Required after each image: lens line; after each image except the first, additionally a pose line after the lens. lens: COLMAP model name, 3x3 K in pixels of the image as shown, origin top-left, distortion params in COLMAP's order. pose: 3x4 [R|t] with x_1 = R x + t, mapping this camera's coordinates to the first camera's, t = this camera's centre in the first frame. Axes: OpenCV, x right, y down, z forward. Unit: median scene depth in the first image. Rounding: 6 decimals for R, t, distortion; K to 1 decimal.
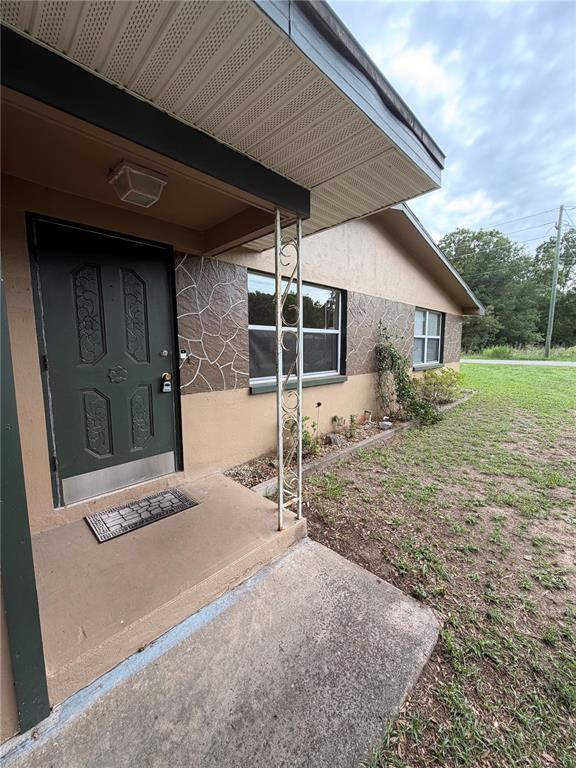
lens RADIAL K [[305.2, 0, 288.0], [0, 305.2, 384.0], [0, 0, 1]] dist [0.000877, -0.000128]
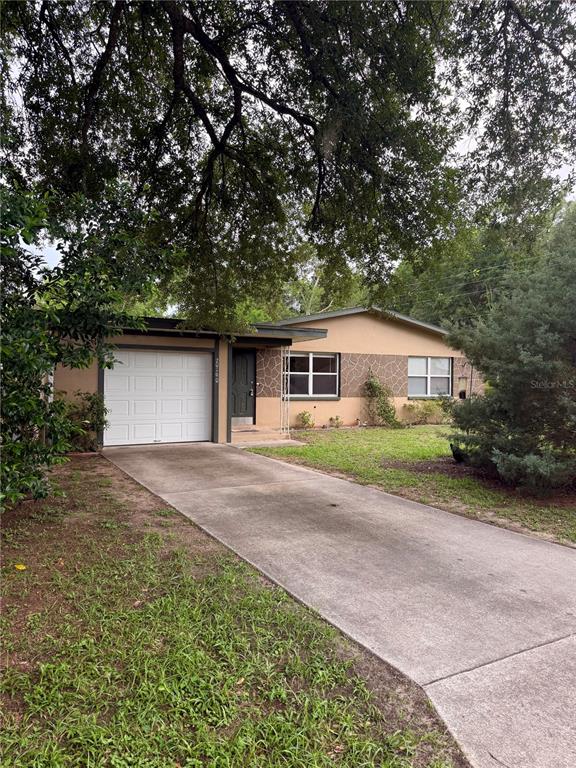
lens RADIAL K [[528.8, 0, 288.0], [0, 528.8, 384.0], [0, 0, 1]] dist [0.060897, -0.071192]
pose [[0.958439, 0.006244, -0.285229, 0.917879], [-0.042480, 0.991739, -0.121034, 0.339905], [0.282117, 0.128121, 0.950787, -2.480095]]
